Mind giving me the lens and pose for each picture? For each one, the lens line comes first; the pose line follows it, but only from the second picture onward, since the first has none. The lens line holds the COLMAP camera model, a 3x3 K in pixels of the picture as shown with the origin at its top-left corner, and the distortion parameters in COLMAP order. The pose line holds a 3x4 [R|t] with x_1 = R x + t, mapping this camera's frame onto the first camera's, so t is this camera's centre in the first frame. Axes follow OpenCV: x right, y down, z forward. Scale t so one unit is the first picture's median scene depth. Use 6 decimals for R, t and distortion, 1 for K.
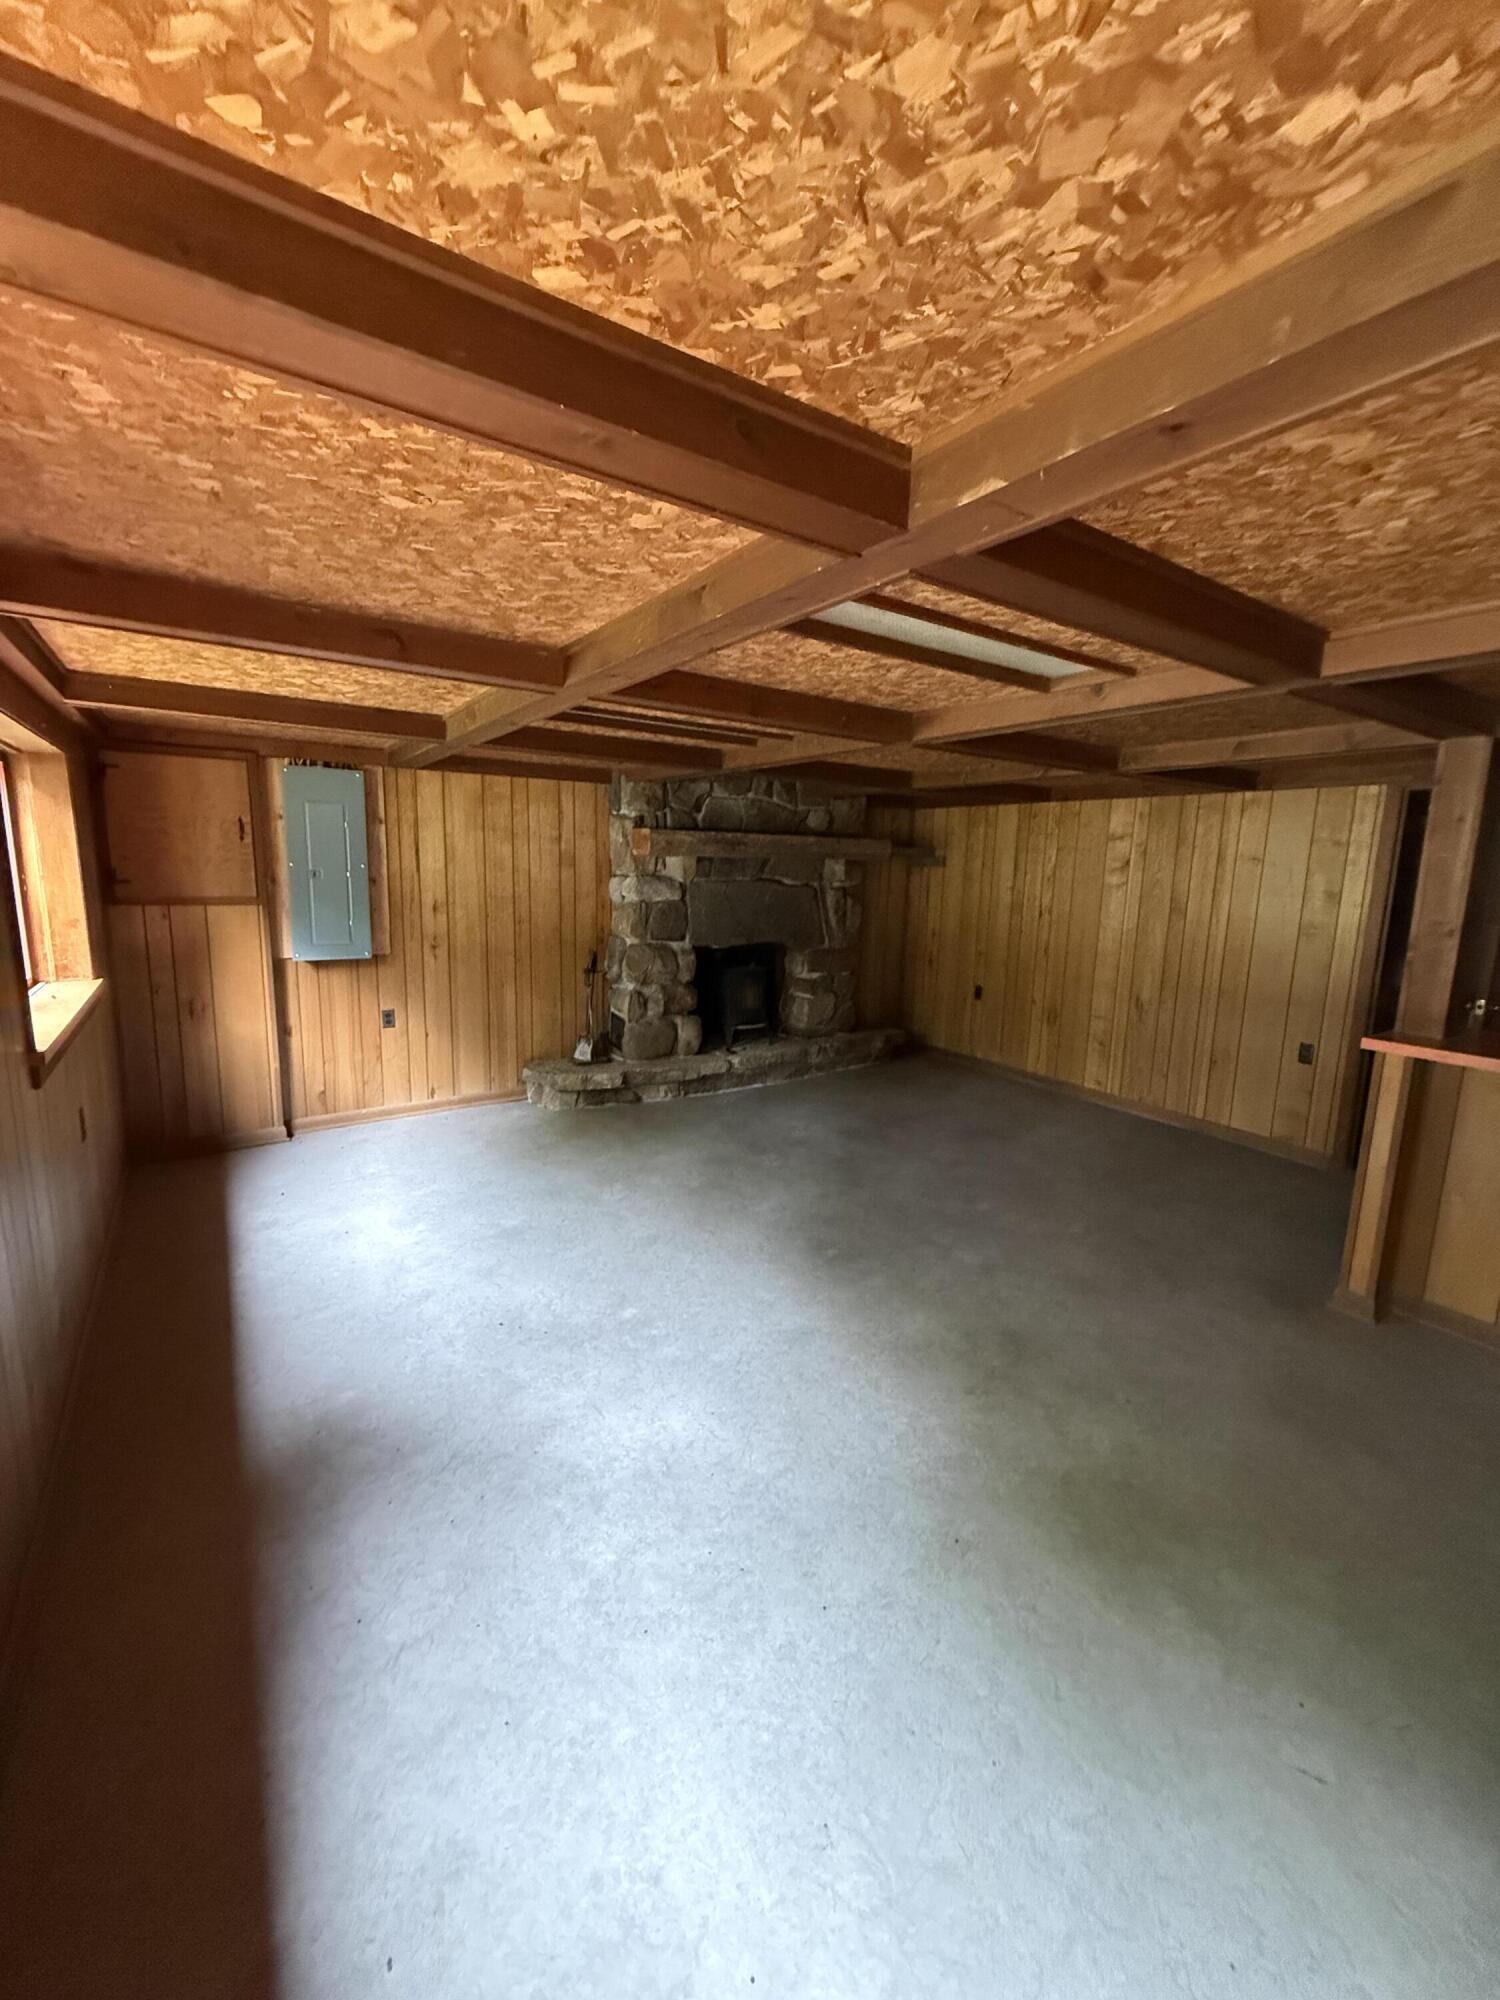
lens RADIAL K [[791.7, 0, 749.4], [0, 791.7, 989.3], [0, 0, 1]] dist [-0.003144, -0.000534]
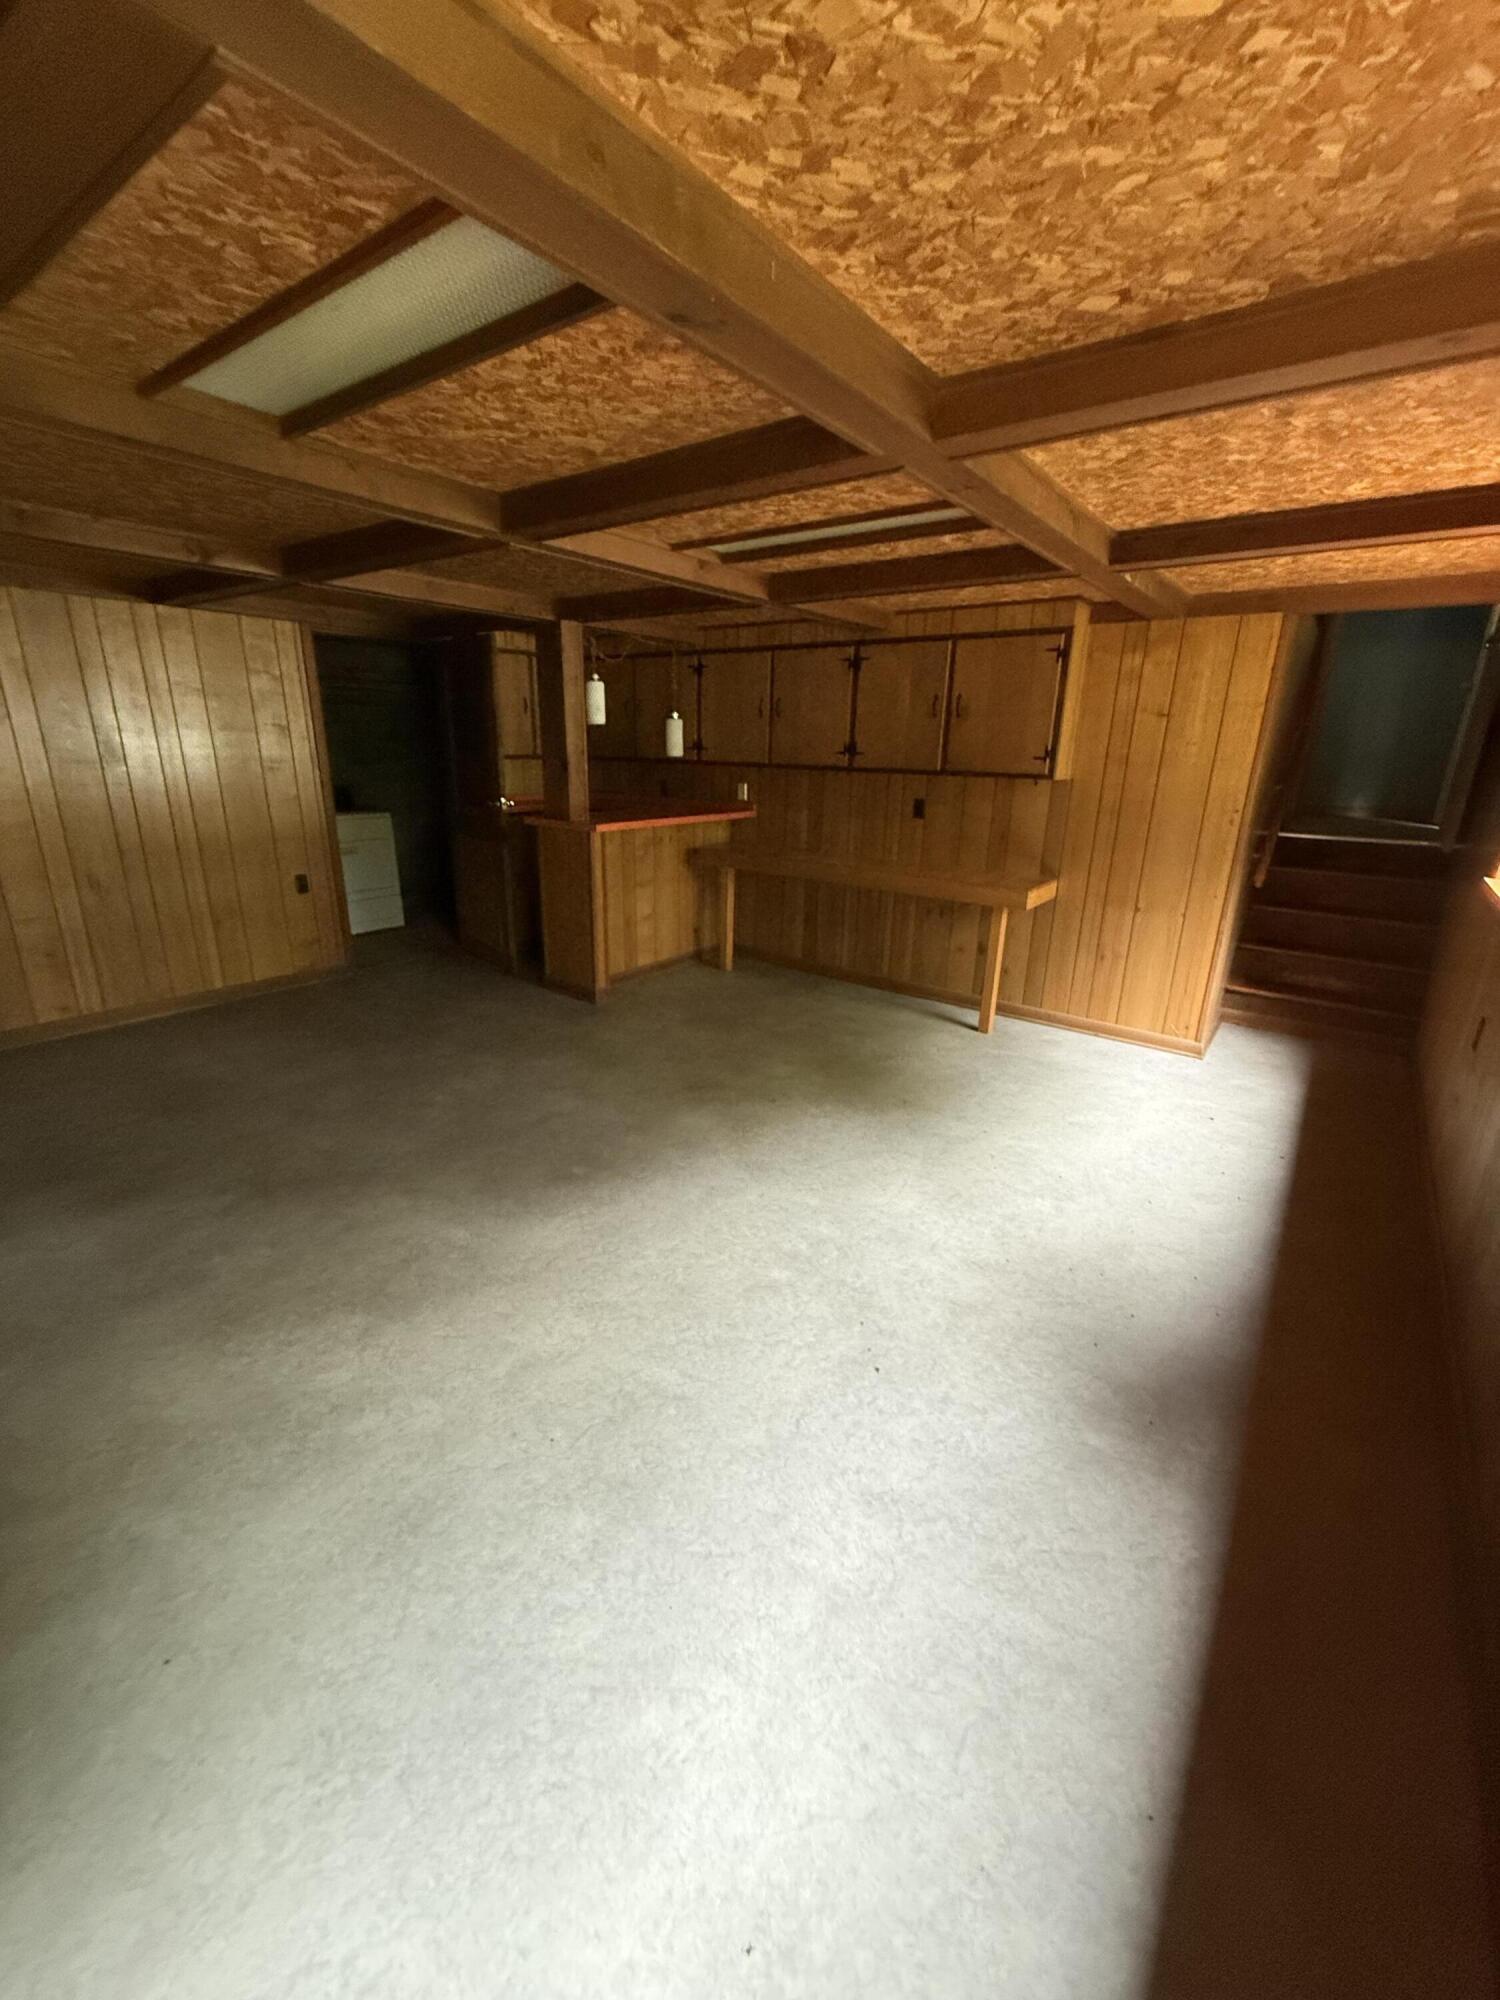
lens RADIAL K [[791.7, 0, 757.5], [0, 791.7, 998.9], [0, 0, 1]] dist [-0.003144, -0.000534]
pose [[-0.330607, -0.324085, 0.886379, -0.440724], [0.120449, 0.917022, 0.380215, -0.096101], [-0.936051, 0.232465, -0.264138, 0.661535]]
